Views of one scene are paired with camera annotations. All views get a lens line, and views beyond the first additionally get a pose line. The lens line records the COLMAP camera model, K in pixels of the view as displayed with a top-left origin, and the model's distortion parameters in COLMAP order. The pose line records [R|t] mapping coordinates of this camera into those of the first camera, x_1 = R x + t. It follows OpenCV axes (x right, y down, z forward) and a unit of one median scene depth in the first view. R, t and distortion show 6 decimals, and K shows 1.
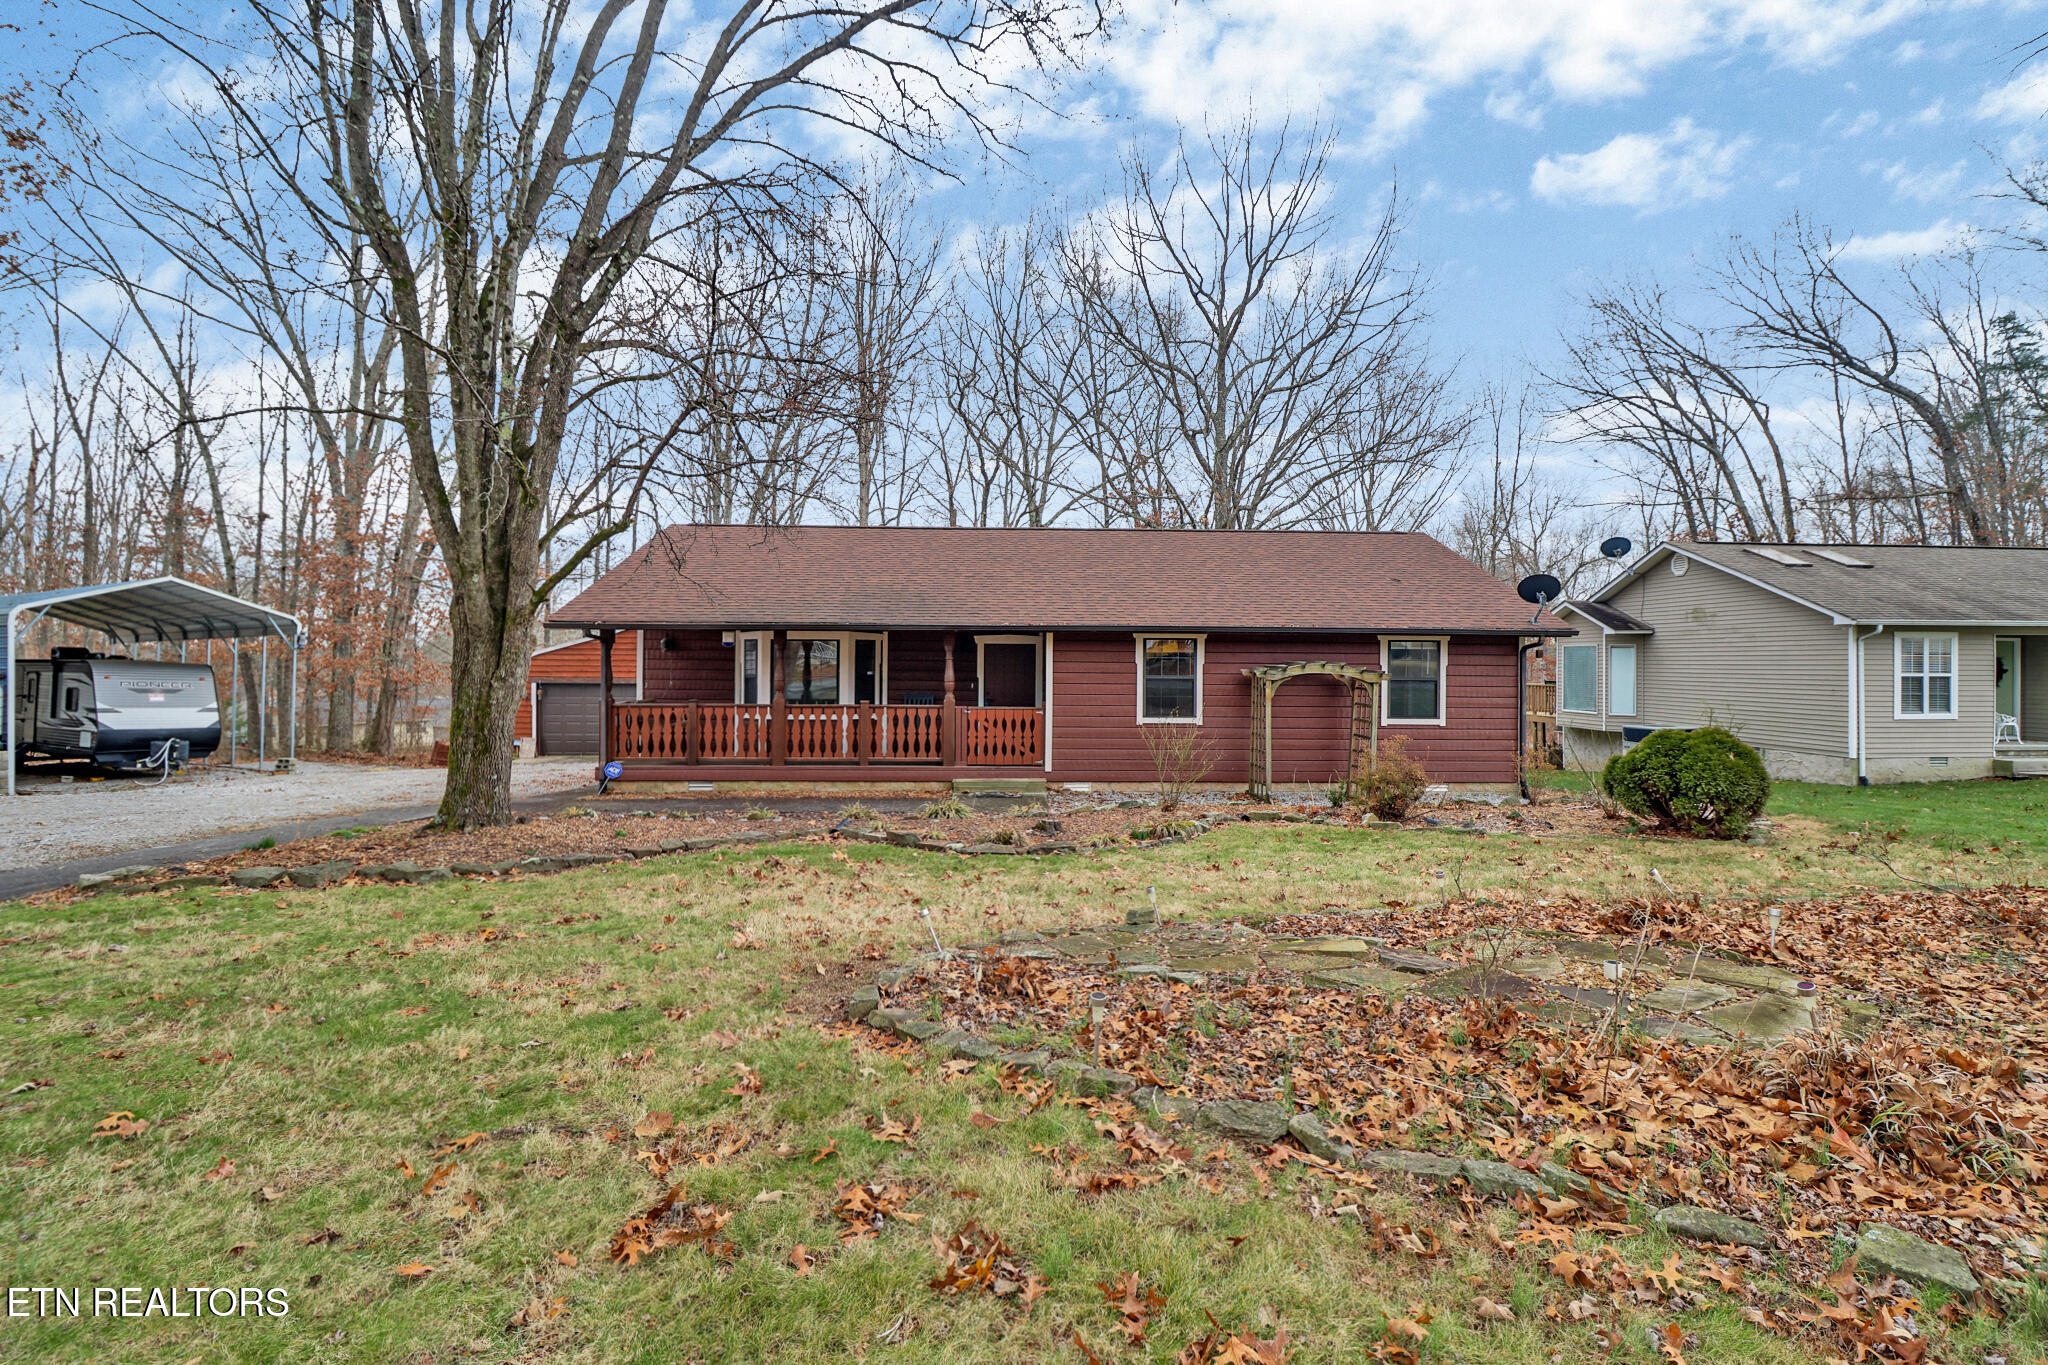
lens RADIAL K [[952.0, 0, 1015.3], [0, 952.0, 646.4], [0, 0, 1]] dist [-0.003879, -0.008622]
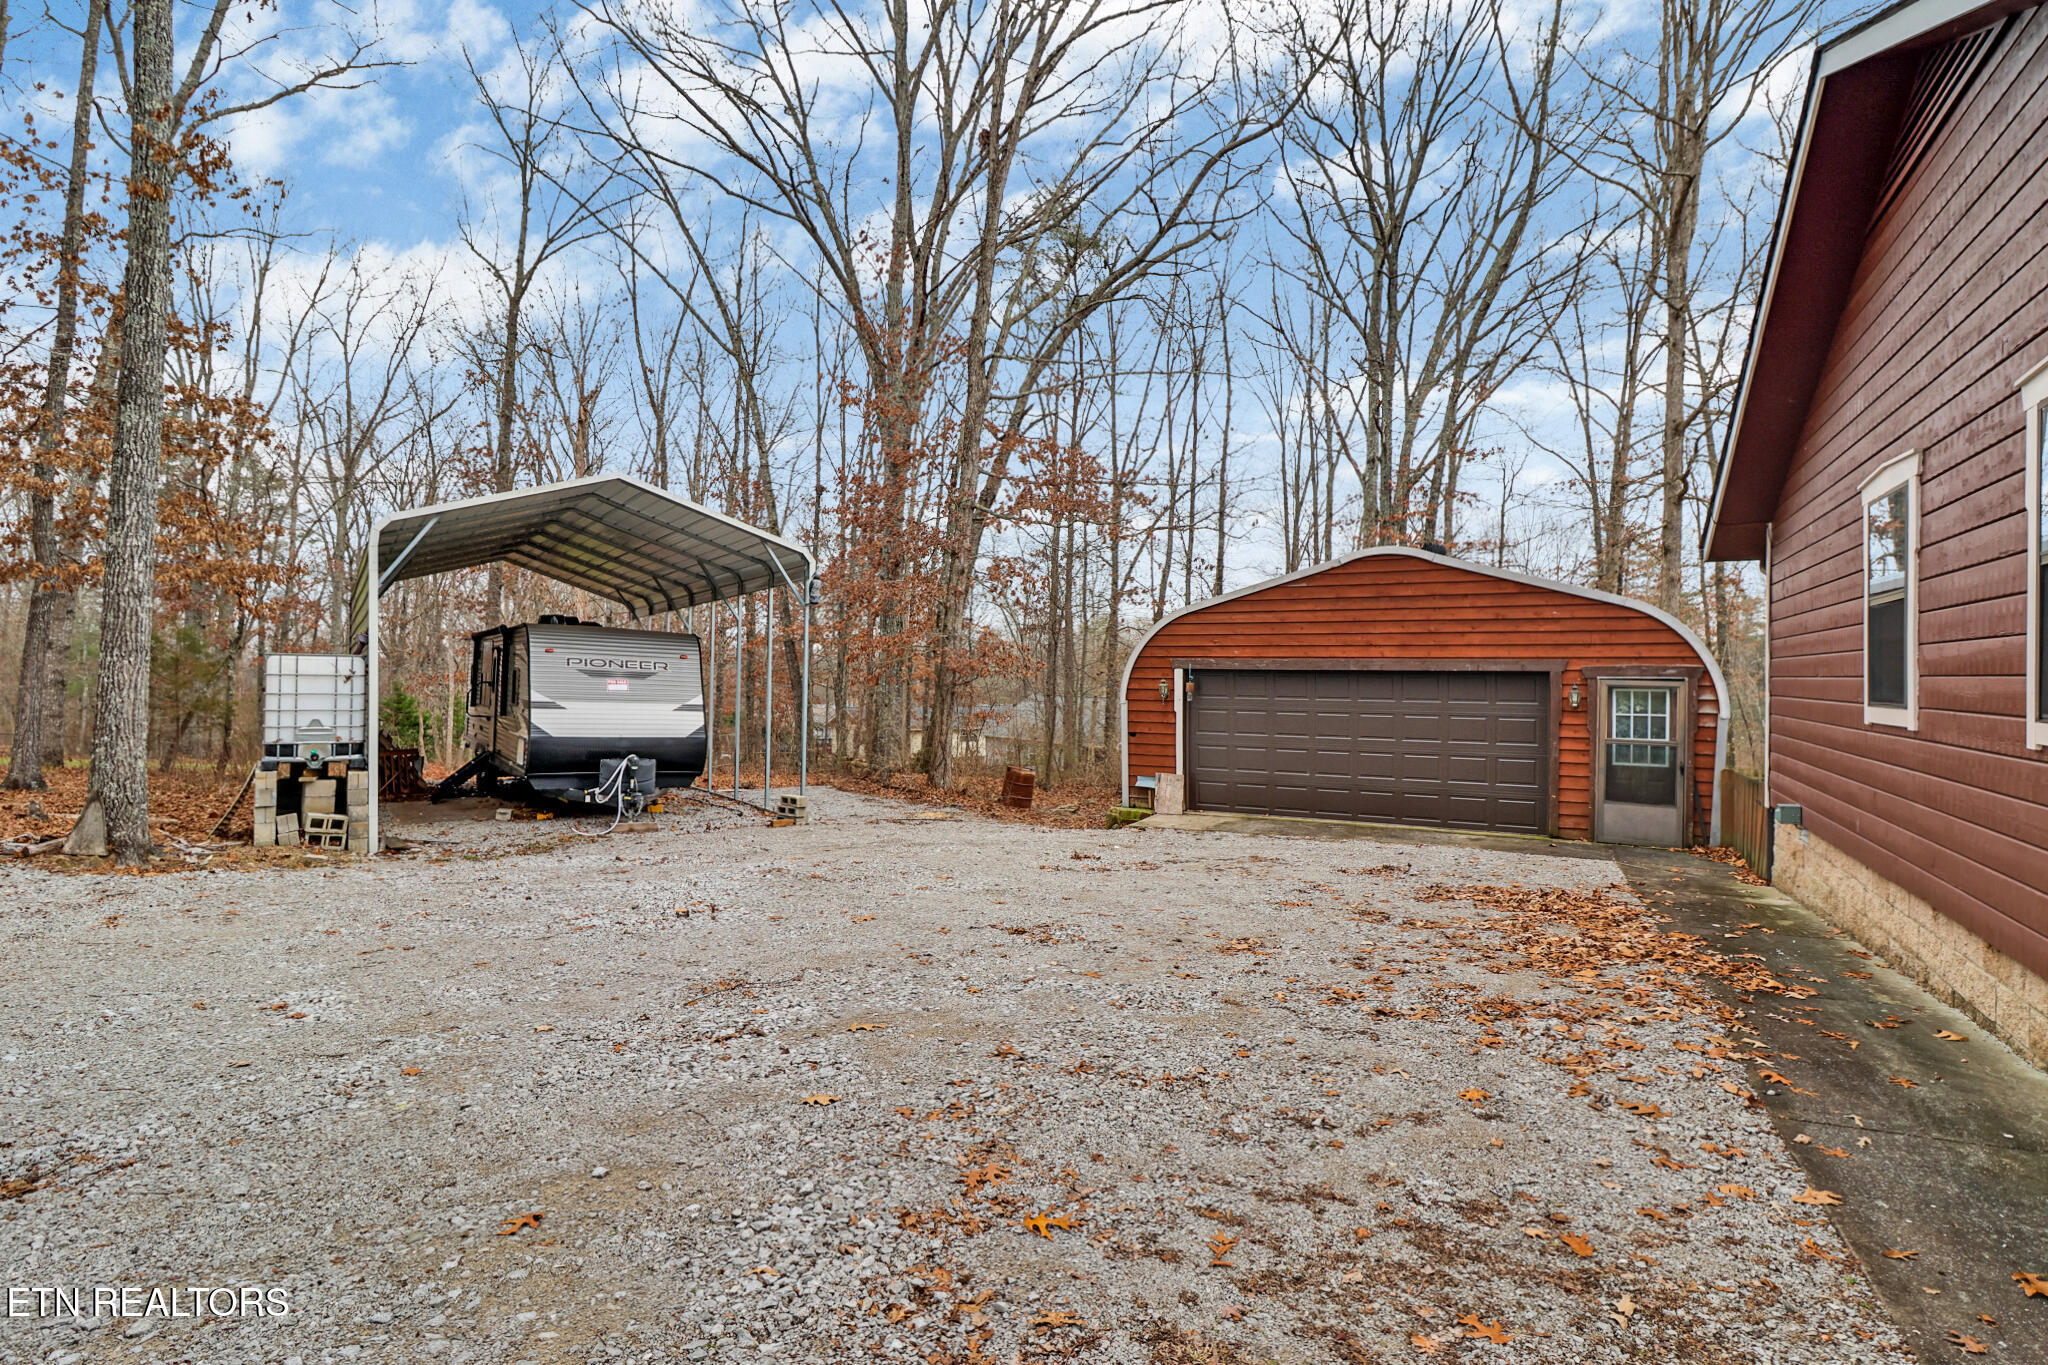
lens RADIAL K [[1036.2, 0, 1026.7], [0, 1036.2, 675.5], [0, 0, 1]] dist [-0.011000, -0.002573]
pose [[0.875359, 0.003649, -0.483459, -0.485276], [0.004712, 0.999860, 0.016077, 0.051711], [0.483450, -0.016352, 0.875219, 0.735807]]
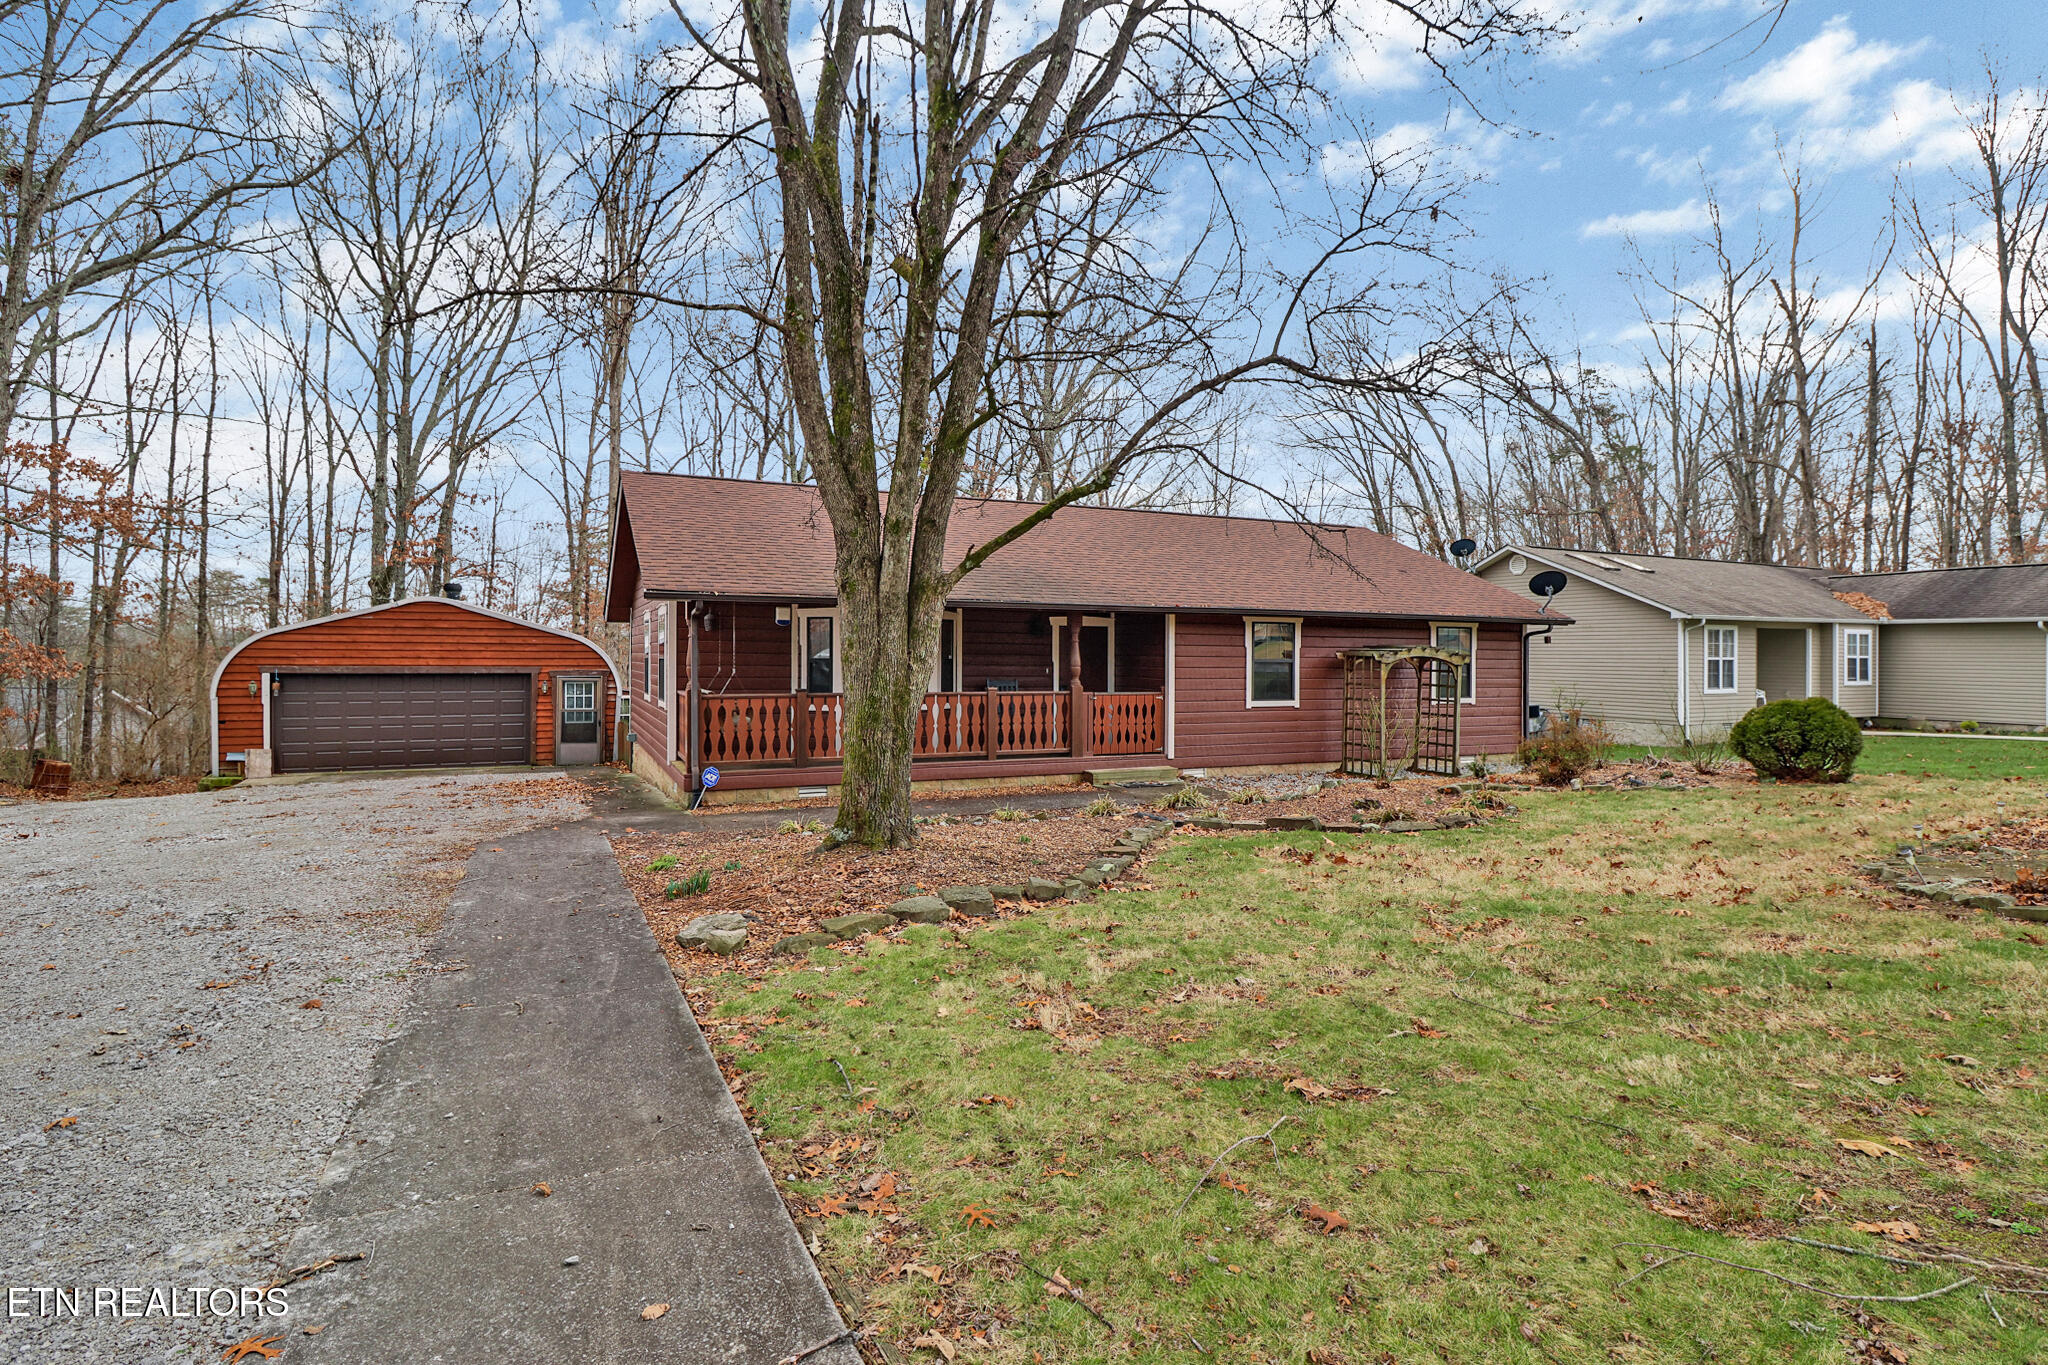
lens RADIAL K [[1036.2, 0, 1031.1], [0, 1036.2, 671.8], [0, 0, 1]] dist [-0.011000, -0.002573]
pose [[0.917546, -0.005543, 0.397592, -0.452335], [-0.009353, 0.999325, 0.035517, 0.006946], [-0.397521, -0.036308, 0.916875, 0.086133]]
